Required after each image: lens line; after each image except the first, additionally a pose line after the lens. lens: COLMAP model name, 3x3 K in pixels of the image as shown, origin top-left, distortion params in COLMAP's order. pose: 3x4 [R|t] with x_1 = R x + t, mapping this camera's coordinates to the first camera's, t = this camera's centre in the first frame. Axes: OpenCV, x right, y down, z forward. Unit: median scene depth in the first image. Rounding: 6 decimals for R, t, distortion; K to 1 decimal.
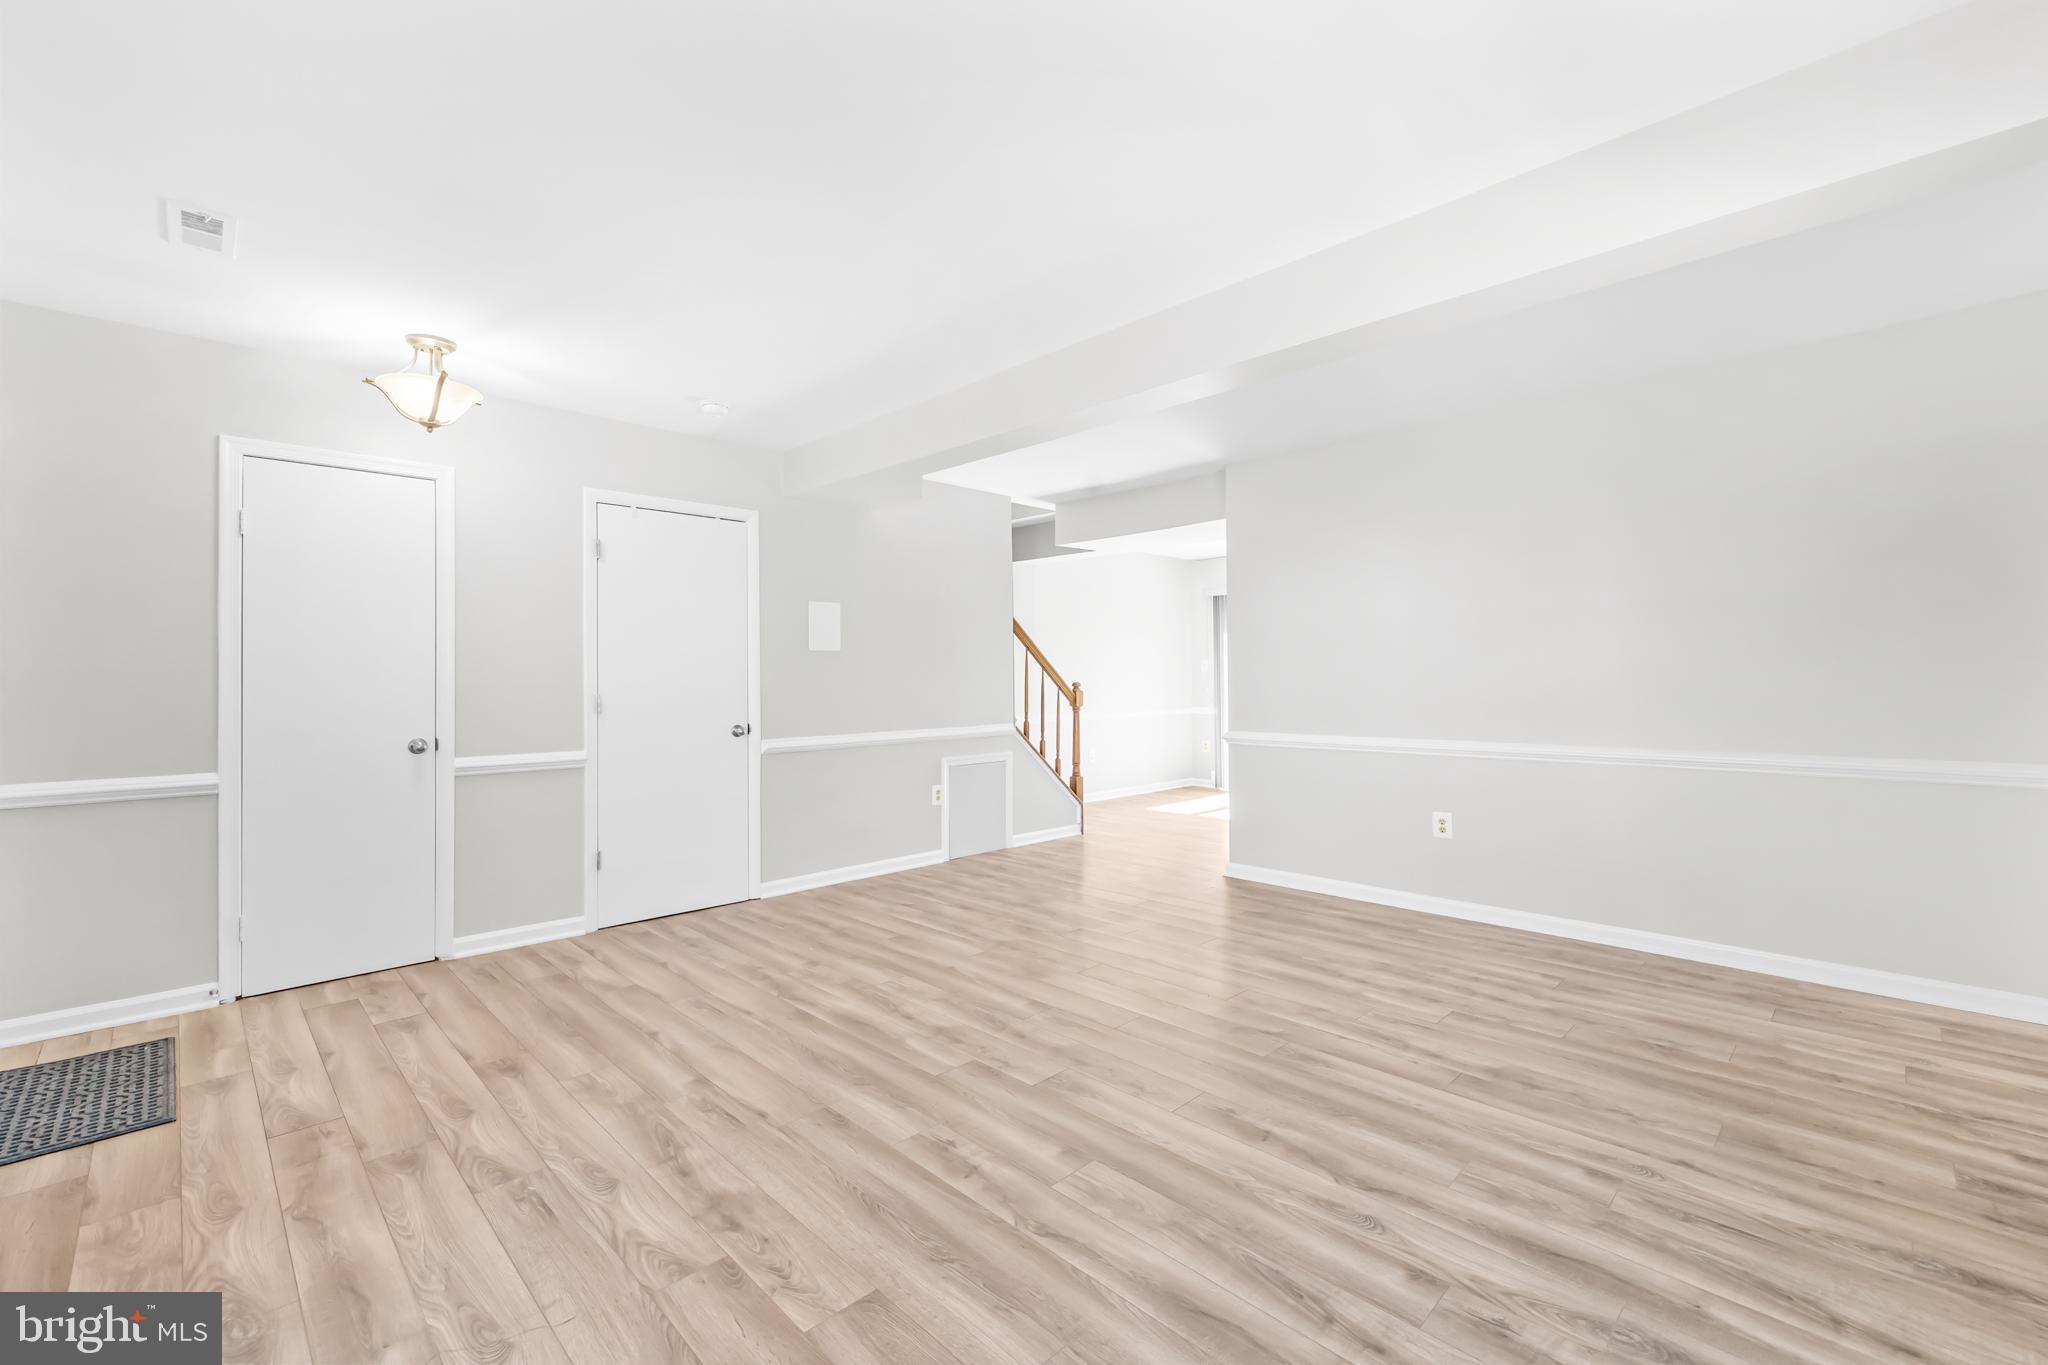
lens RADIAL K [[863.9, 0, 1021.0], [0, 863.9, 670.1], [0, 0, 1]] dist [0.000570, 0.000412]
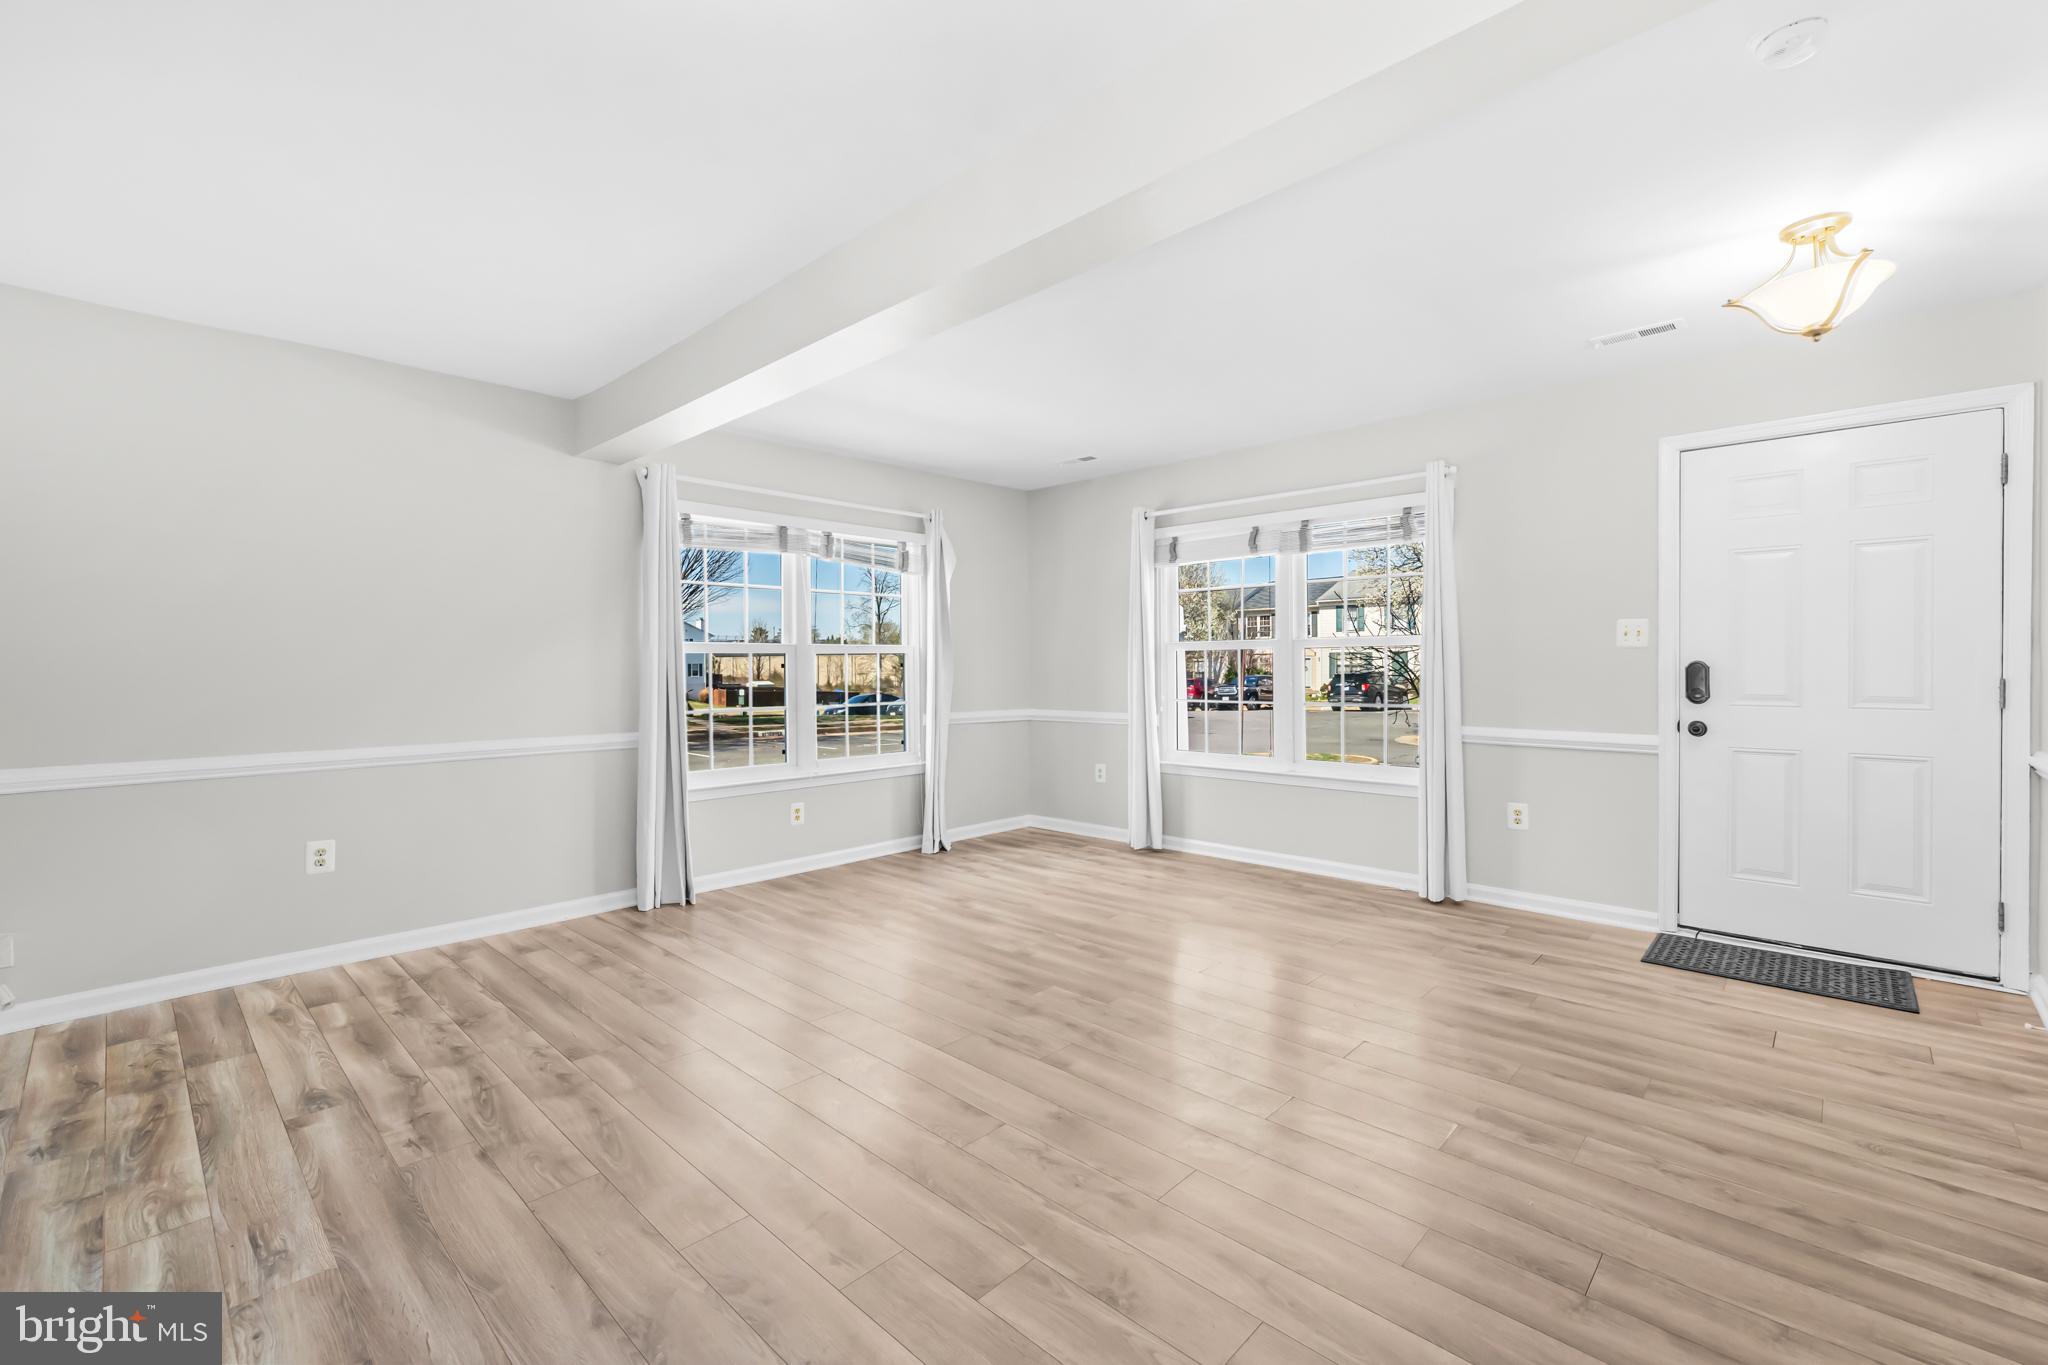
lens RADIAL K [[863.9, 0, 1021.0], [0, 863.9, 670.1], [0, 0, 1]] dist [0.000570, 0.000412]
pose [[-0.999382, 0.015659, -0.031476, 0.077025], [0.015766, 0.999871, -0.003174, 0.017385], [0.031423, -0.003669, -0.999499, 1.883352]]
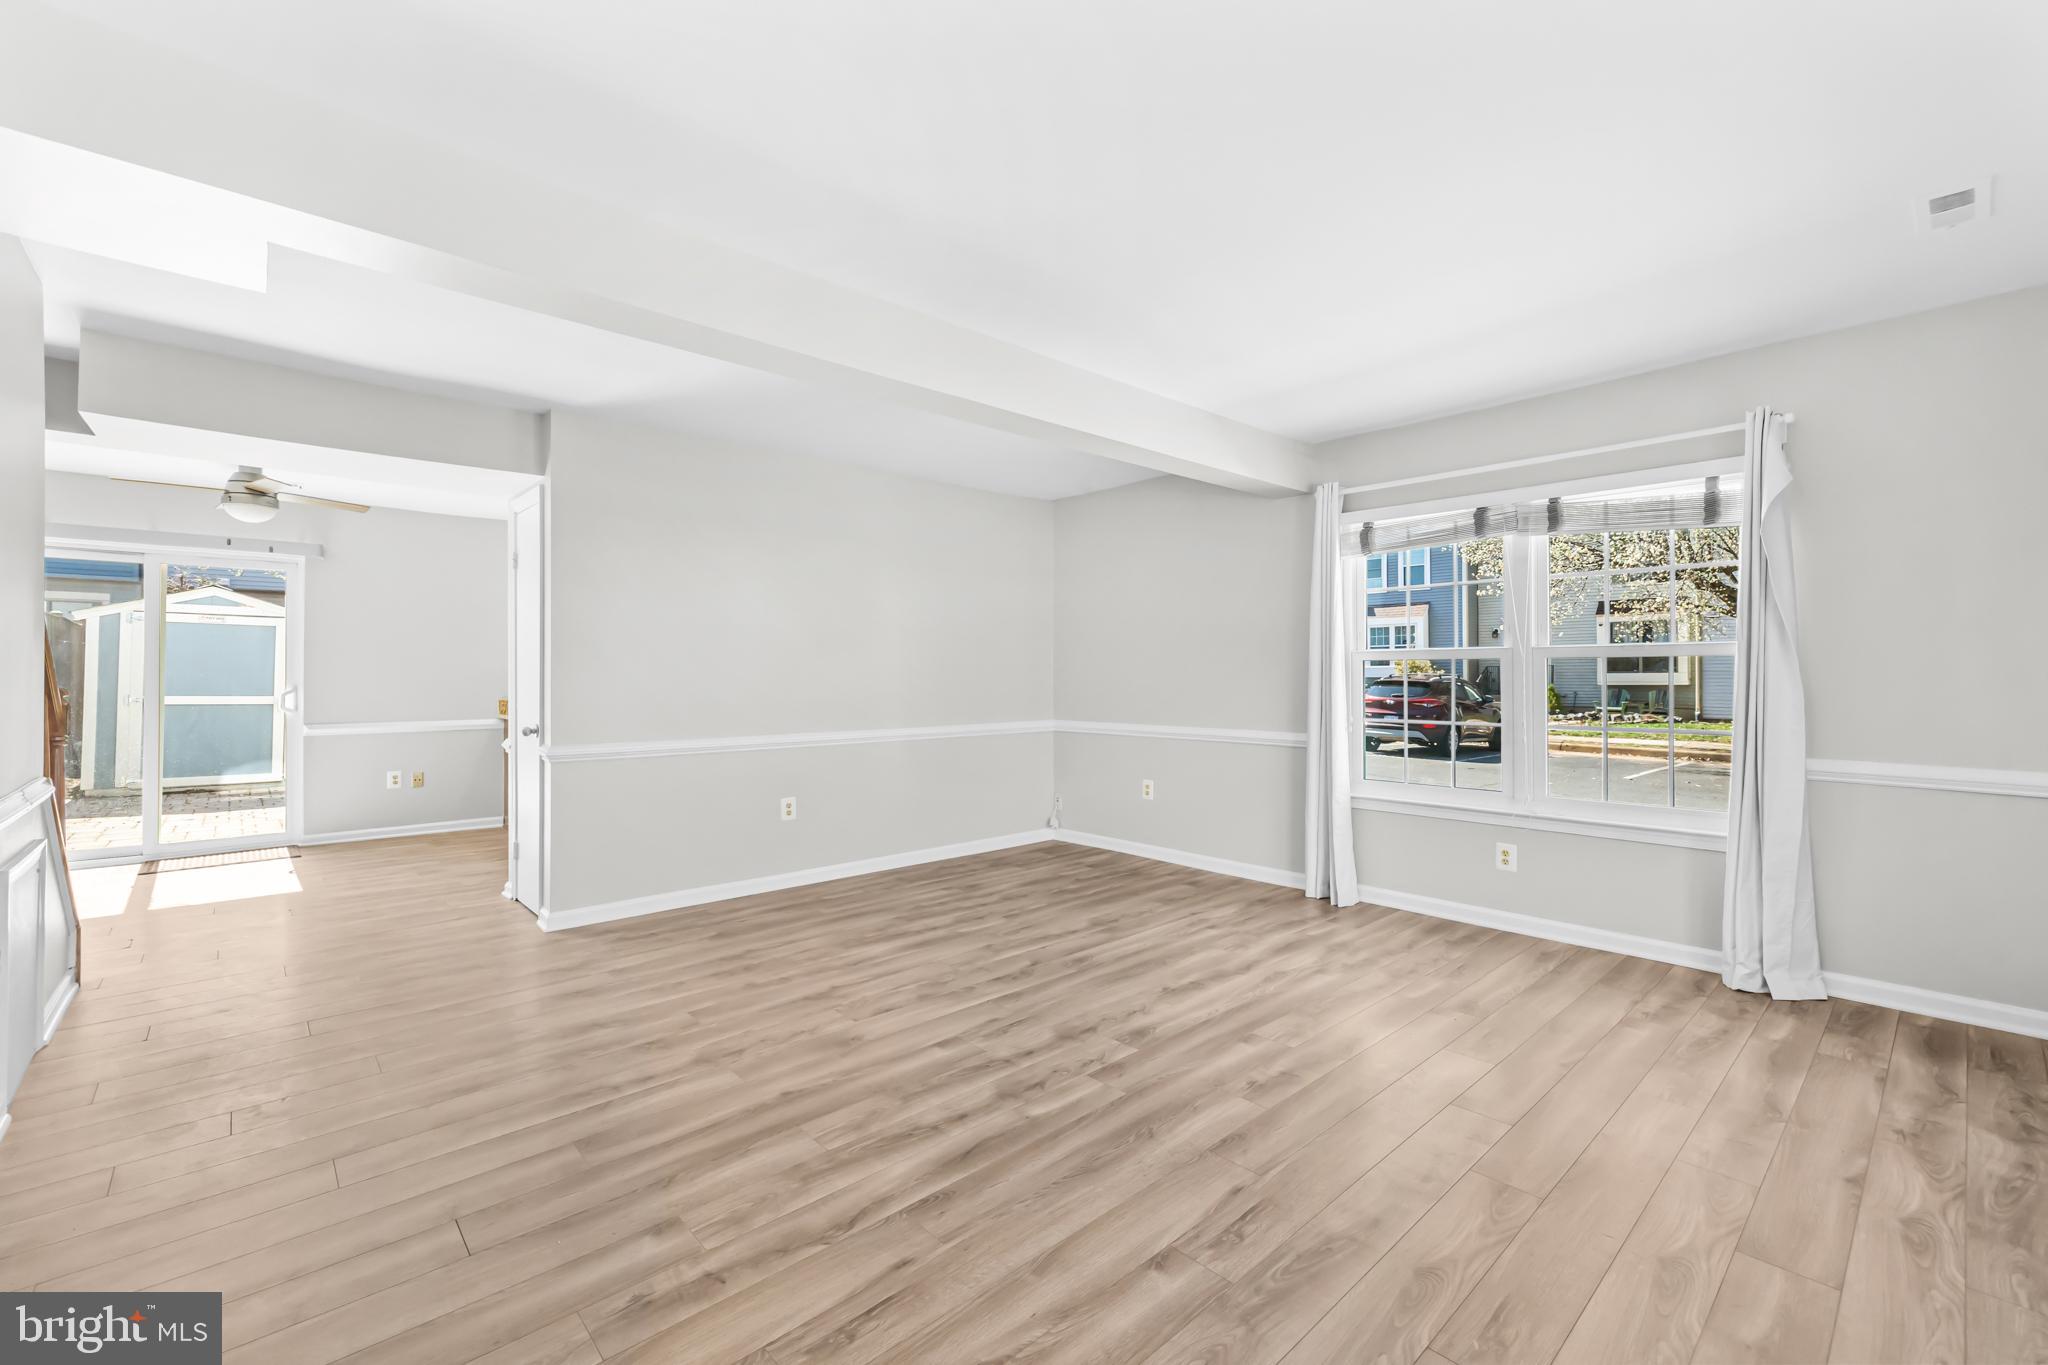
lens RADIAL K [[863.9, 0, 1021.0], [0, 863.9, 670.1], [0, 0, 1]] dist [0.000570, 0.000412]
pose [[0.035520, 0.013680, 0.999275, -0.904736], [-0.006317, 0.999889, -0.013464, 0.014408], [-0.999349, -0.005834, 0.035603, 0.924351]]
